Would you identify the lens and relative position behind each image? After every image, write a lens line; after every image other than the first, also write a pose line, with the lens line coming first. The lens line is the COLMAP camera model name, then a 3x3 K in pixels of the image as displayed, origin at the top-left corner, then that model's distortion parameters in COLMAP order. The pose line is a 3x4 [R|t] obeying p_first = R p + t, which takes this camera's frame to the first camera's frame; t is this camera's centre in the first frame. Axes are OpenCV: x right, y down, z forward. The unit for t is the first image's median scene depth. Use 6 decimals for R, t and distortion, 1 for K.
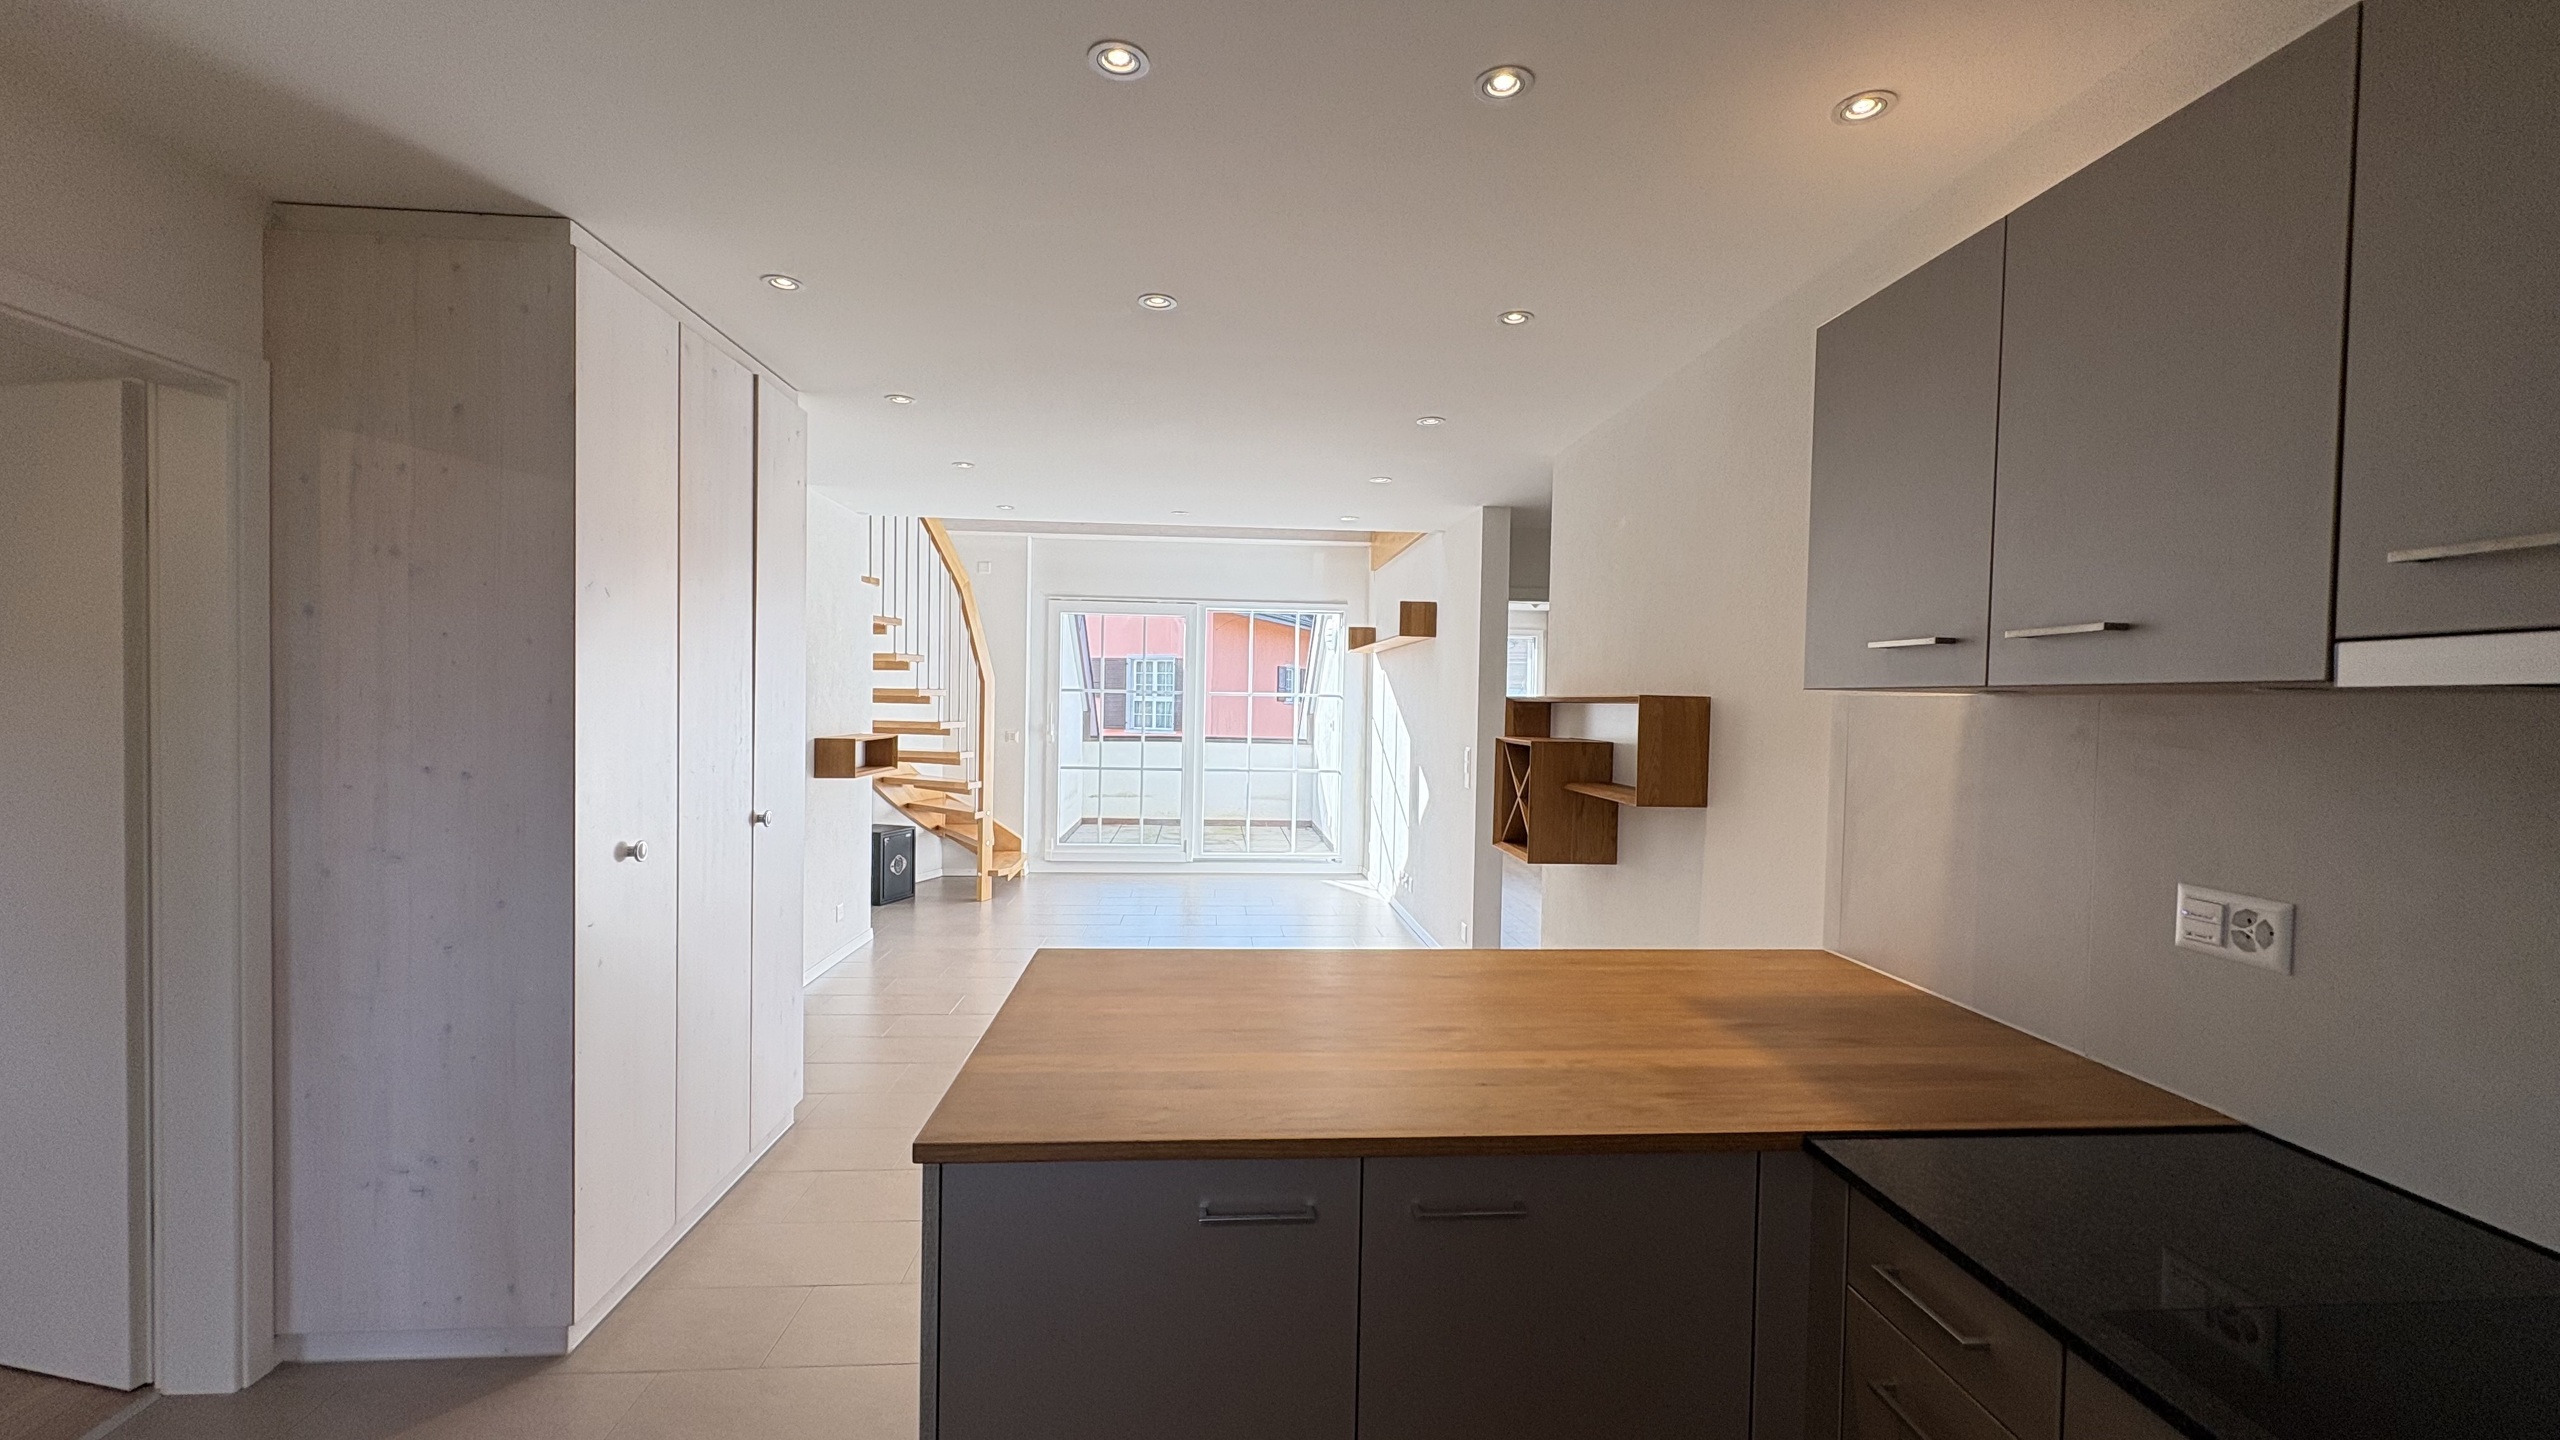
lens RADIAL K [[1016.4, 0, 1281.6], [0, 1016.4, 724.9], [0, 0, 1]] dist [-0.001167, 0.000275]
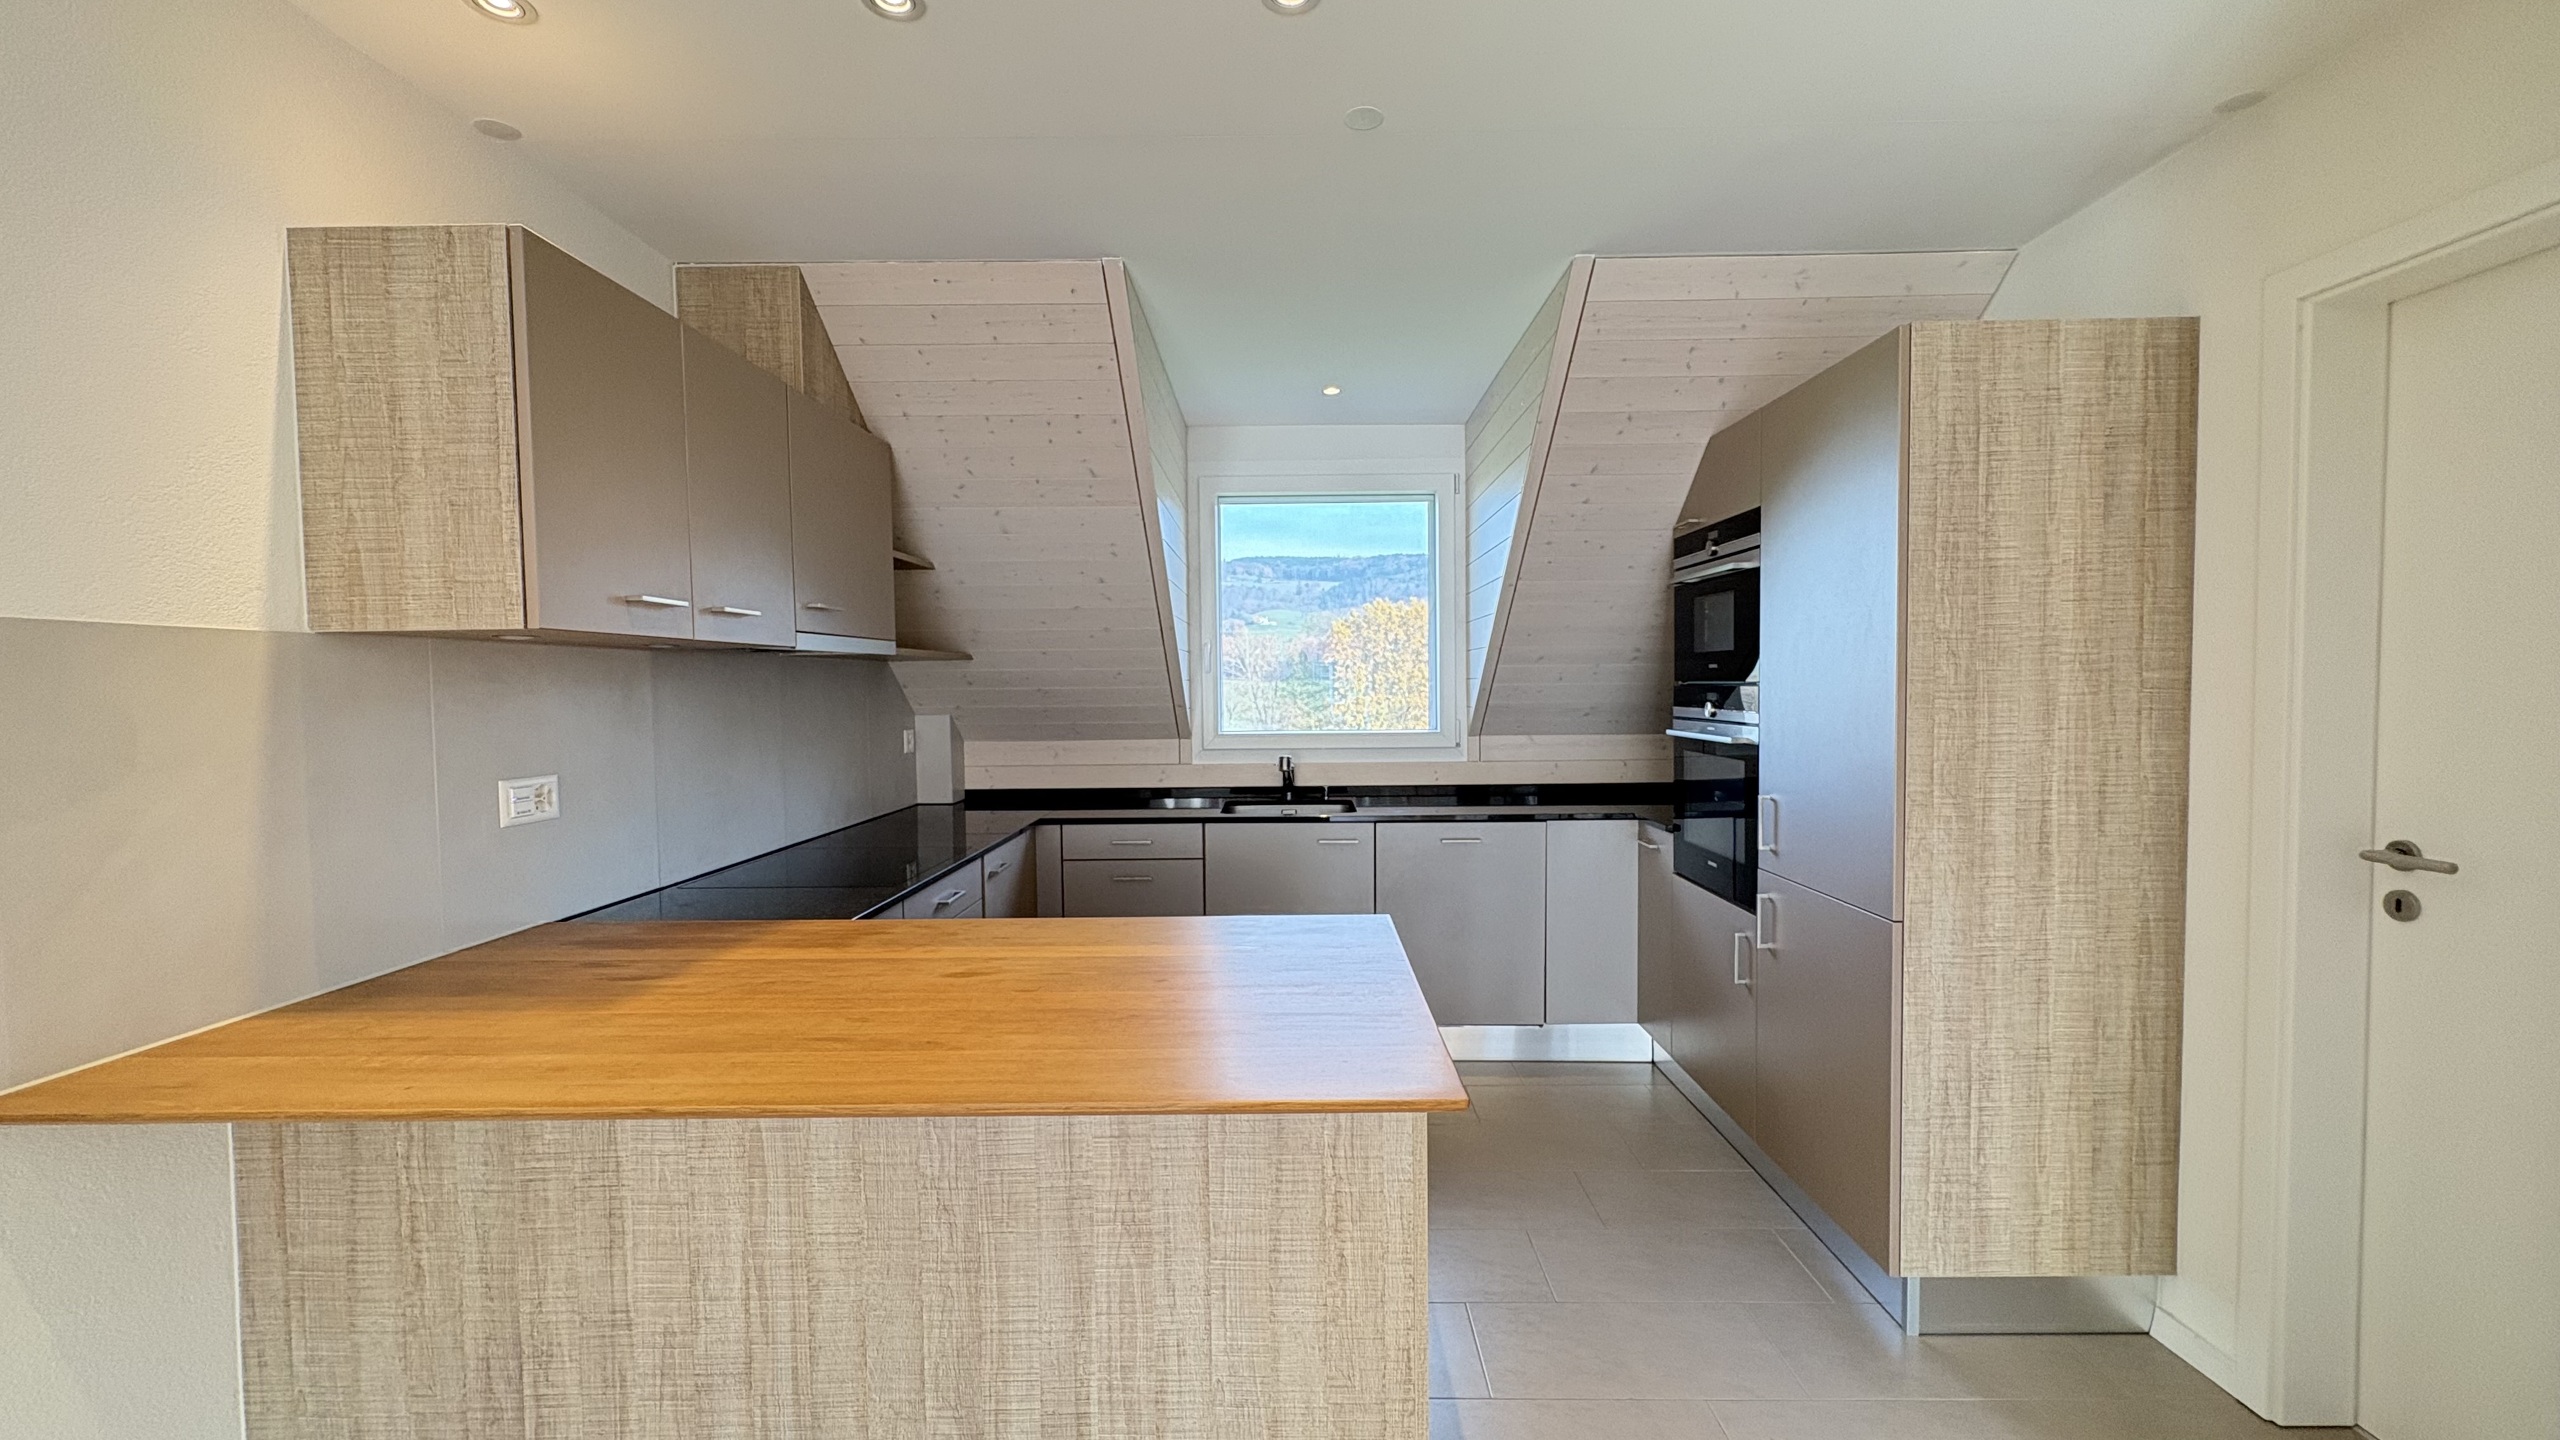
lens RADIAL K [[1016.4, 0, 1281.6], [0, 1016.4, 724.9], [0, 0, 1]] dist [-0.001167, 0.000275]
pose [[-0.996071, -0.013672, 0.087493, -0.047304], [-0.007776, 0.997697, 0.067386, -0.003211], [-0.088213, 0.066441, -0.993883, 0.387504]]
